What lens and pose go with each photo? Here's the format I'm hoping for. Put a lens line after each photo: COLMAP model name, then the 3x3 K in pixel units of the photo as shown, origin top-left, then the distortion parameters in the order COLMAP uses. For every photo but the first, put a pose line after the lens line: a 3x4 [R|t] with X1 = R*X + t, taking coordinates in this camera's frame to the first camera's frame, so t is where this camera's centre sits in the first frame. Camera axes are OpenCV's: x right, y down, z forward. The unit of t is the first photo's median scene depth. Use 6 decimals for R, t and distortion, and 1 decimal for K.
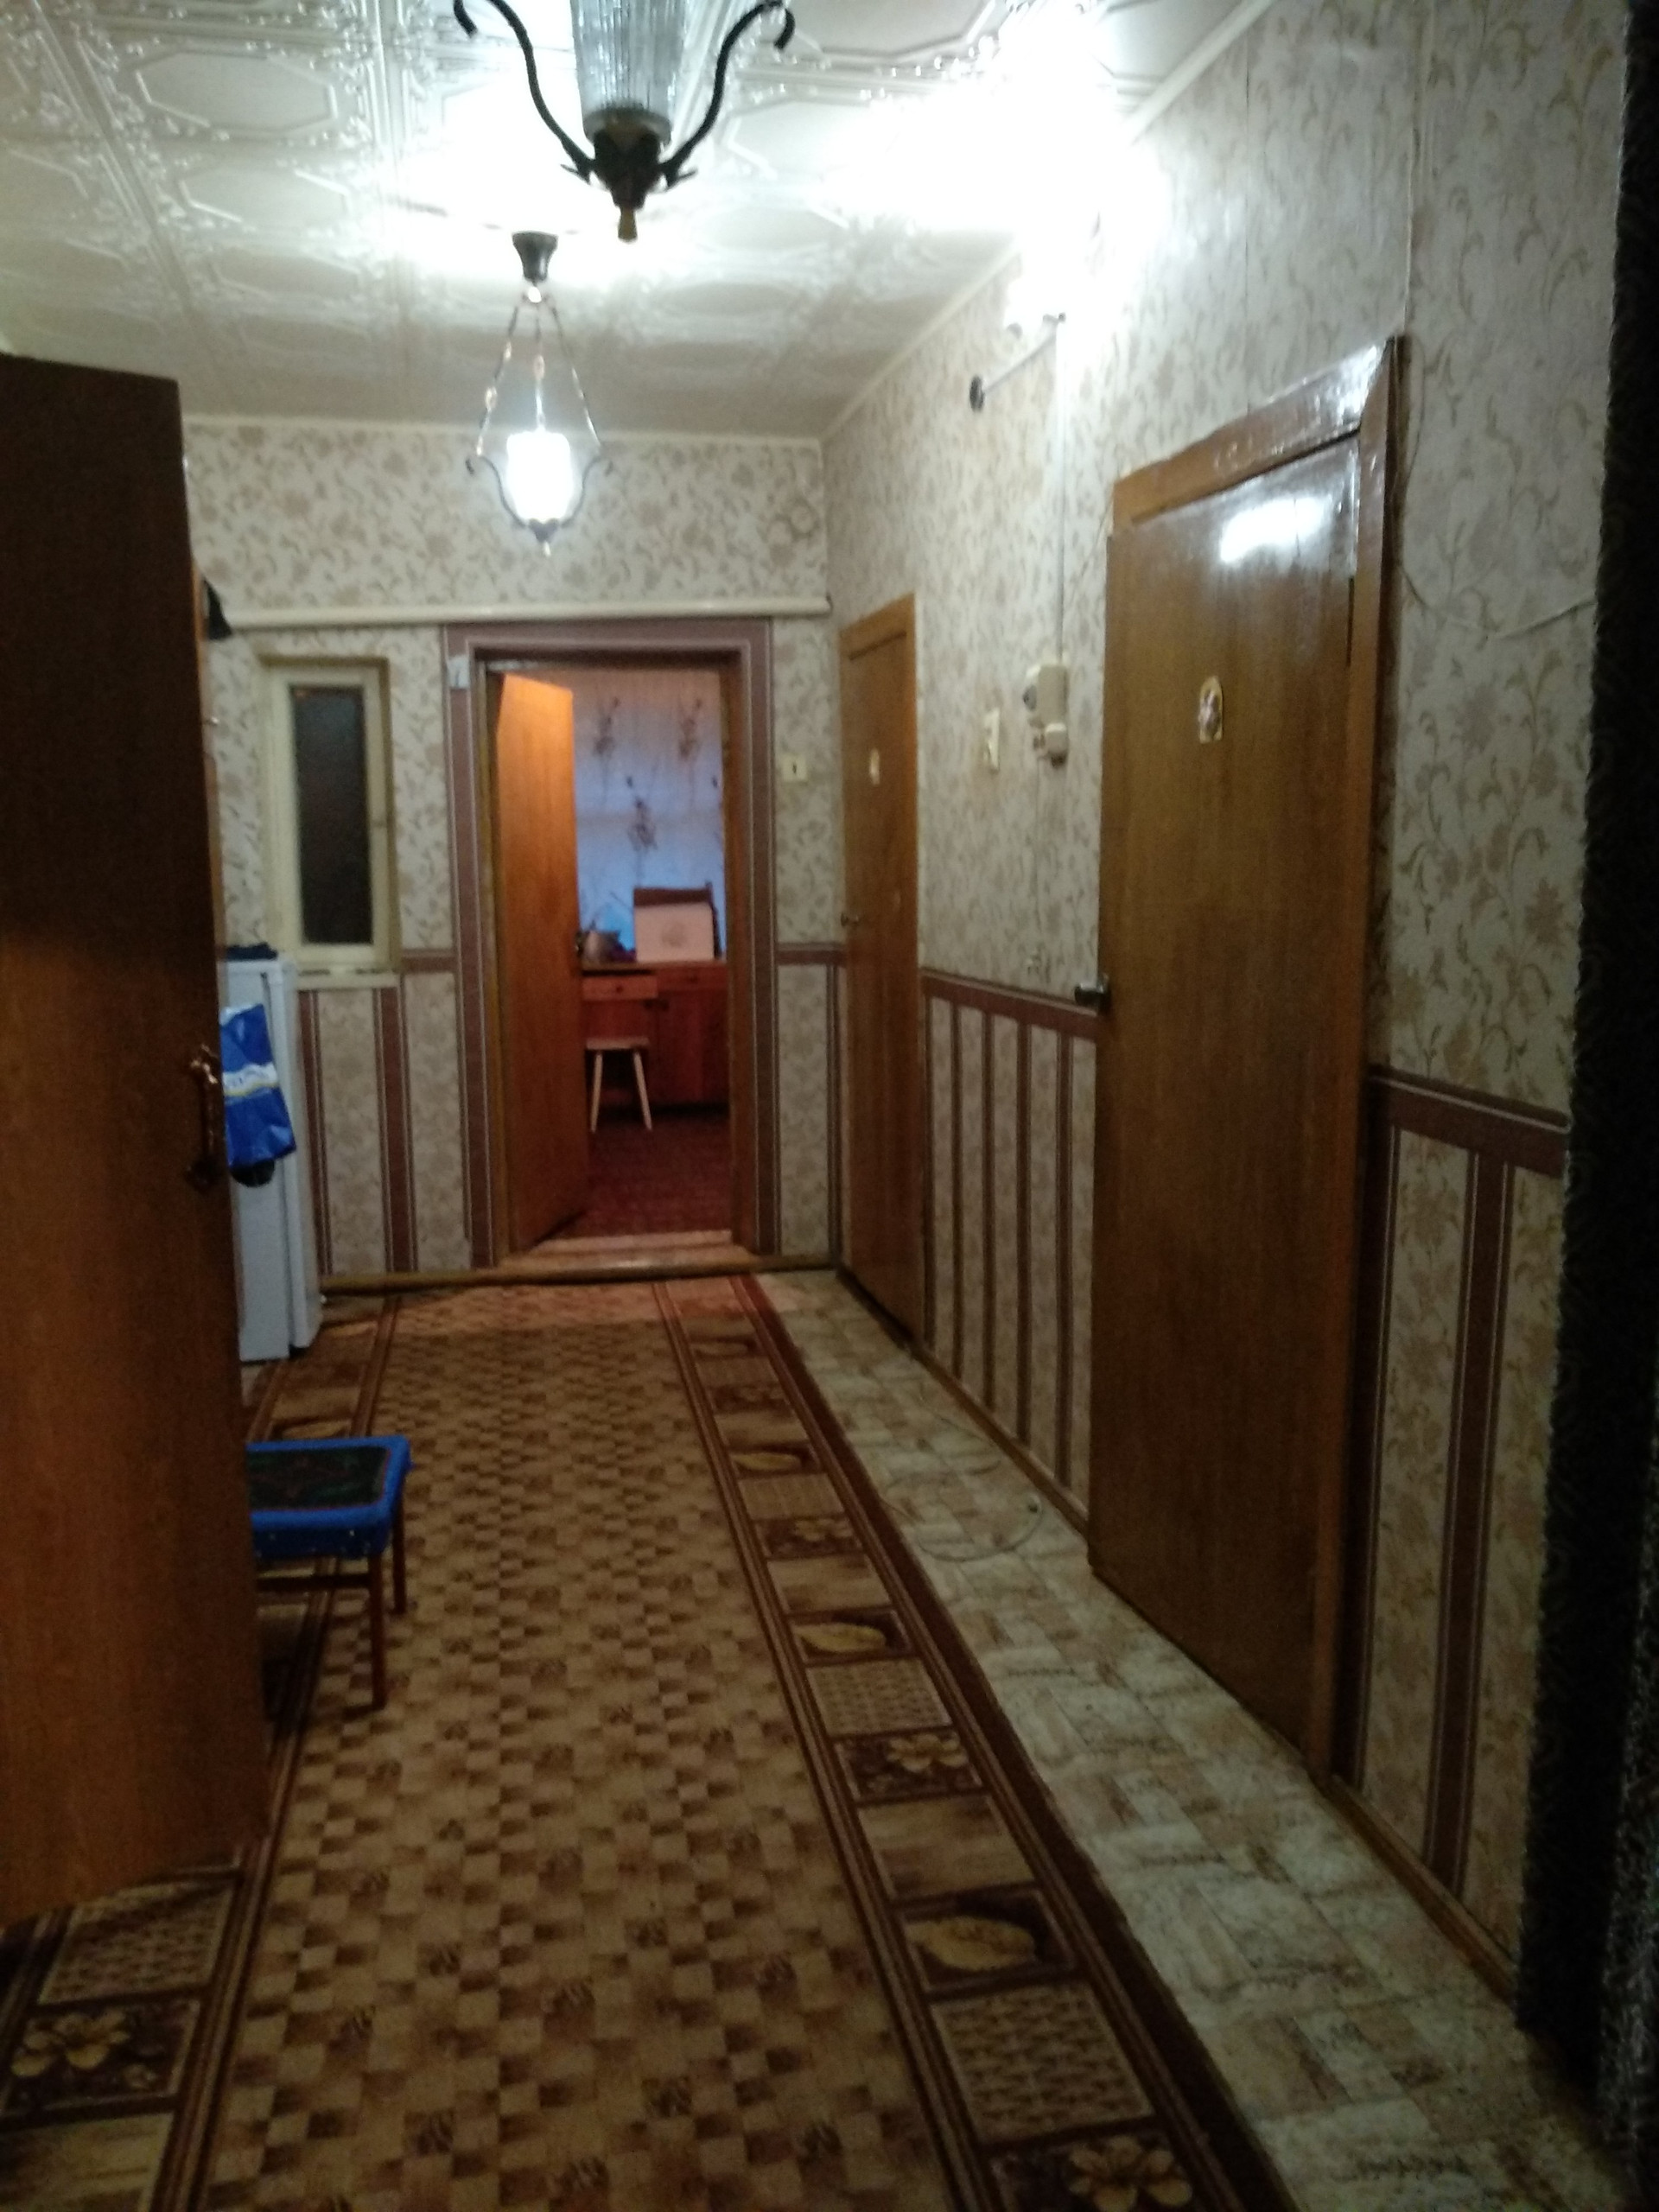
lens RADIAL K [[1695.5, 0, 826.6], [0, 1695.5, 1107.2], [0, 0, 1]] dist [-0.006518, -0.007429]
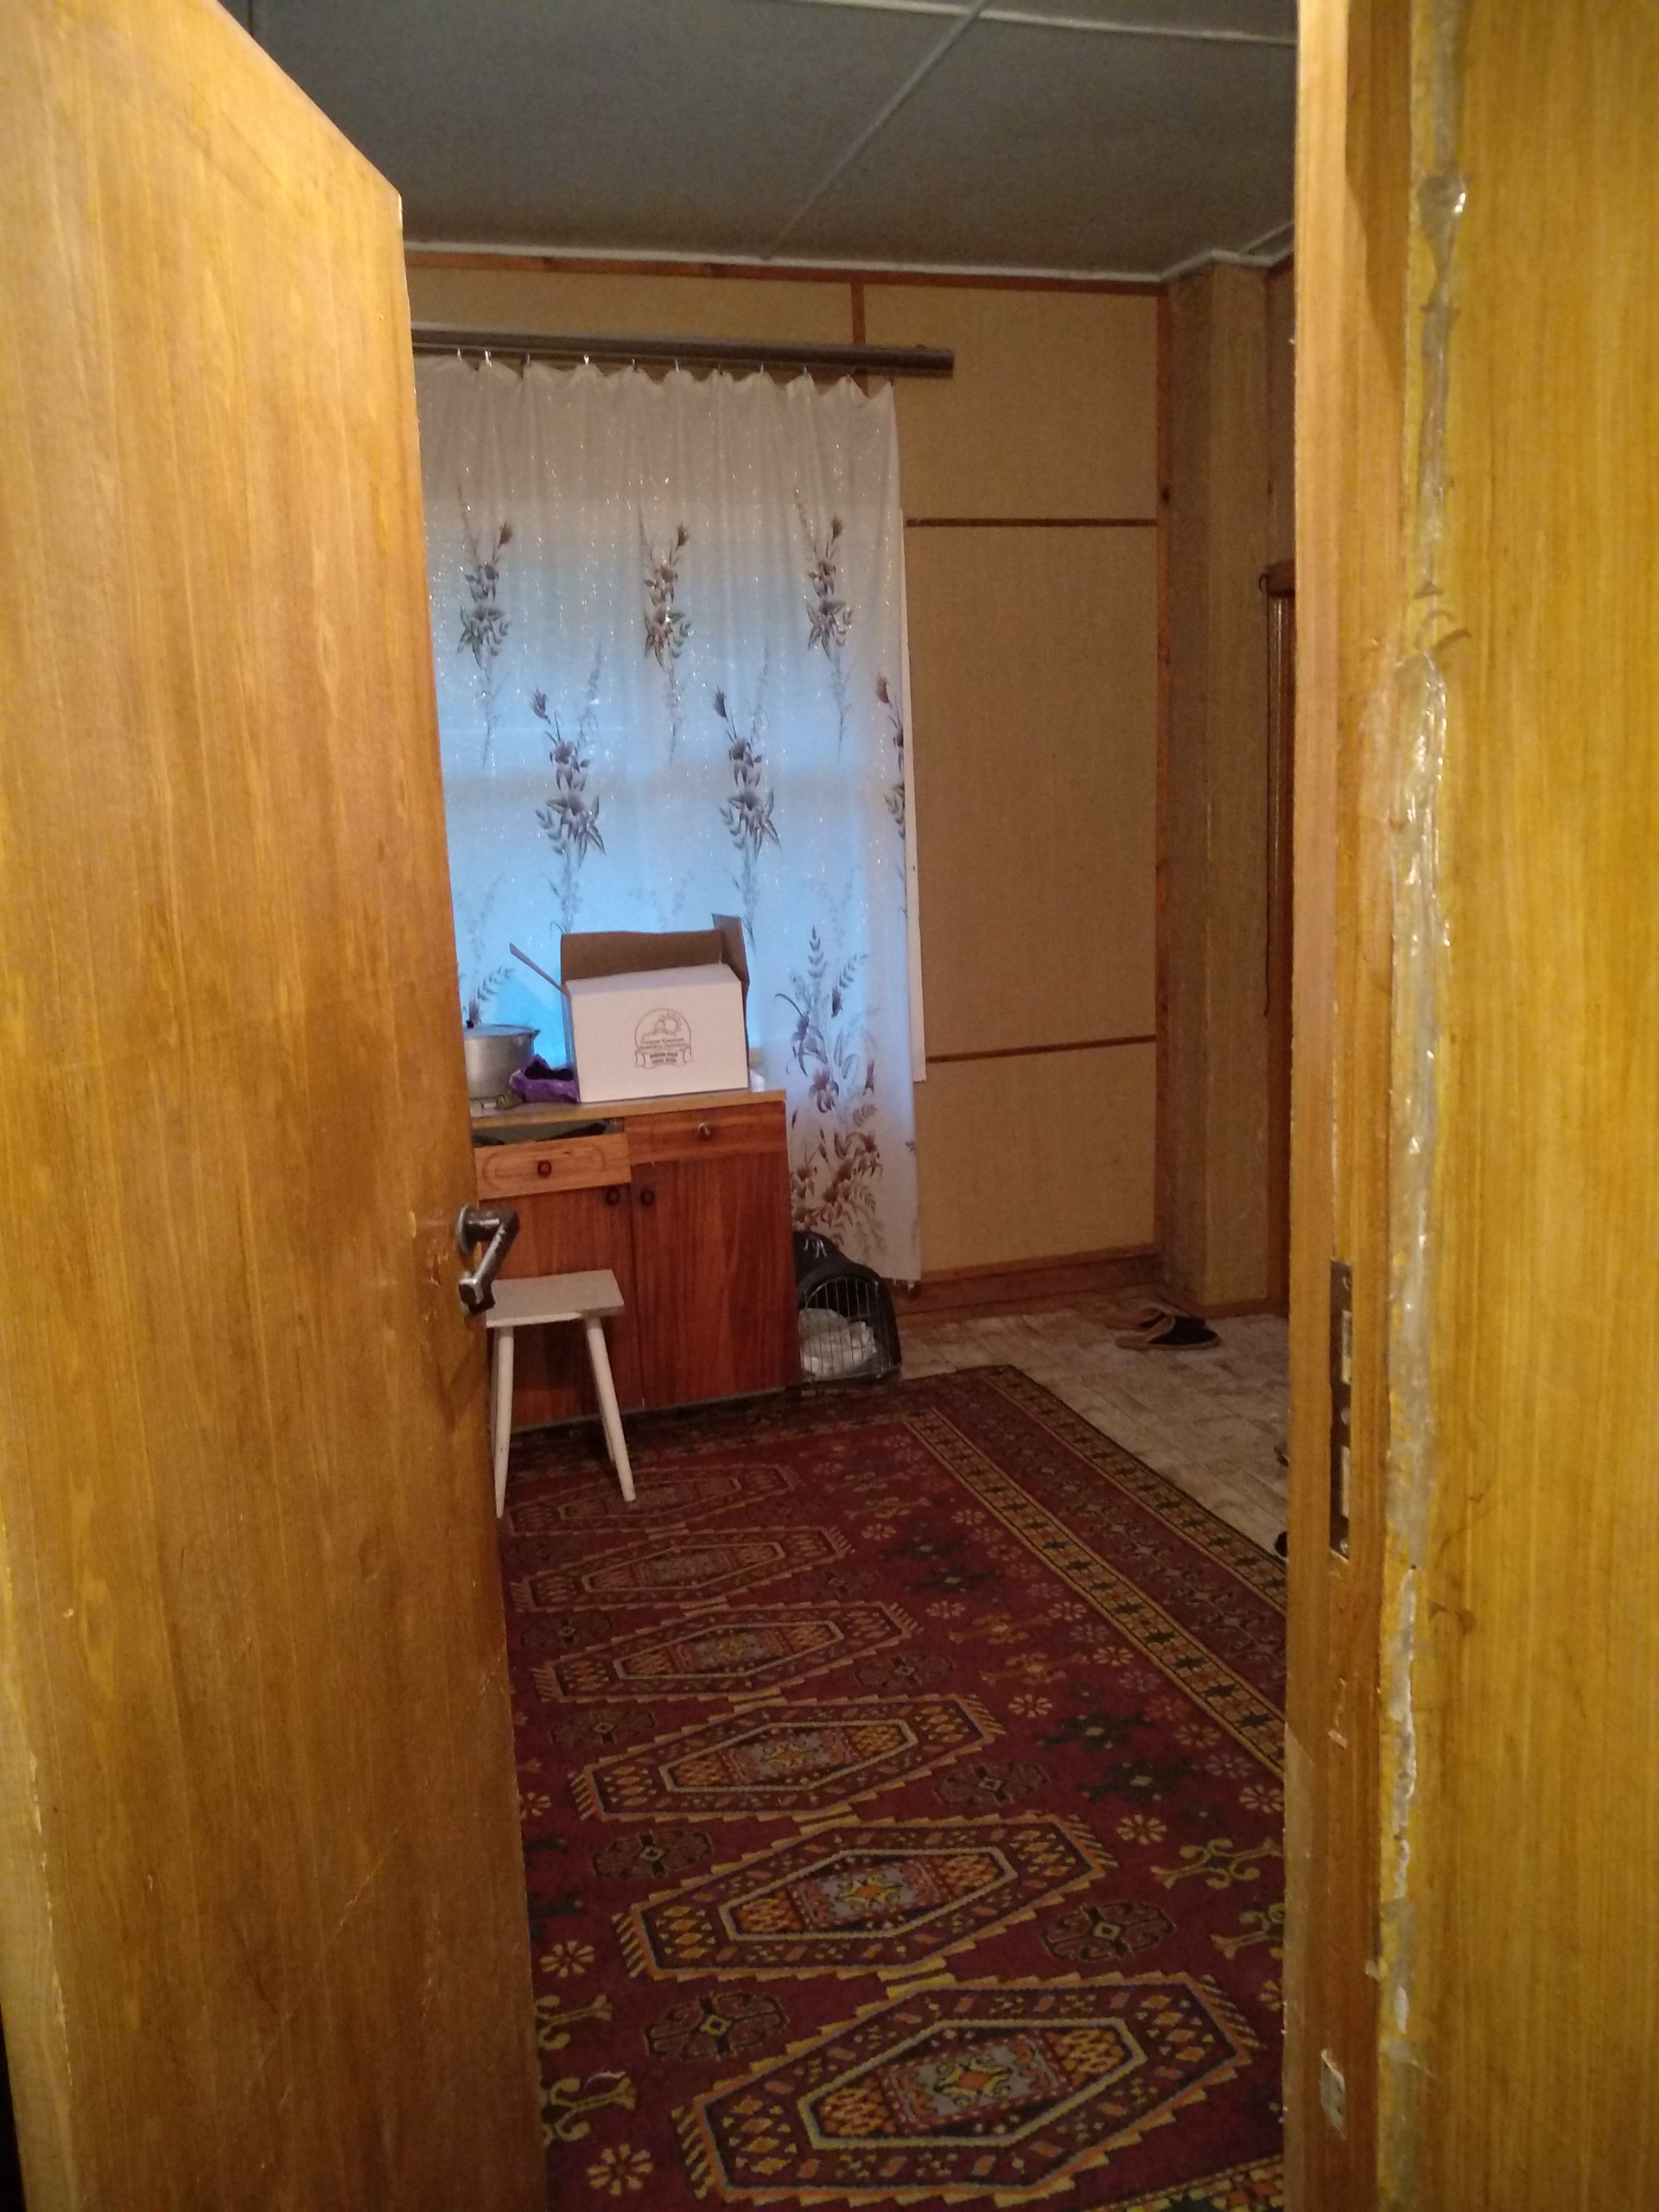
lens RADIAL K [[1695.5, 0, 828.0], [0, 1695.5, 1105.0], [0, 0, 1]] dist [-0.006518, -0.007429]
pose [[0.996658, -0.046109, 0.067432, -0.075745], [0.046004, 0.998936, 0.003102, -0.082245], [-0.067503, 0.000011, 0.997719, 0.542078]]
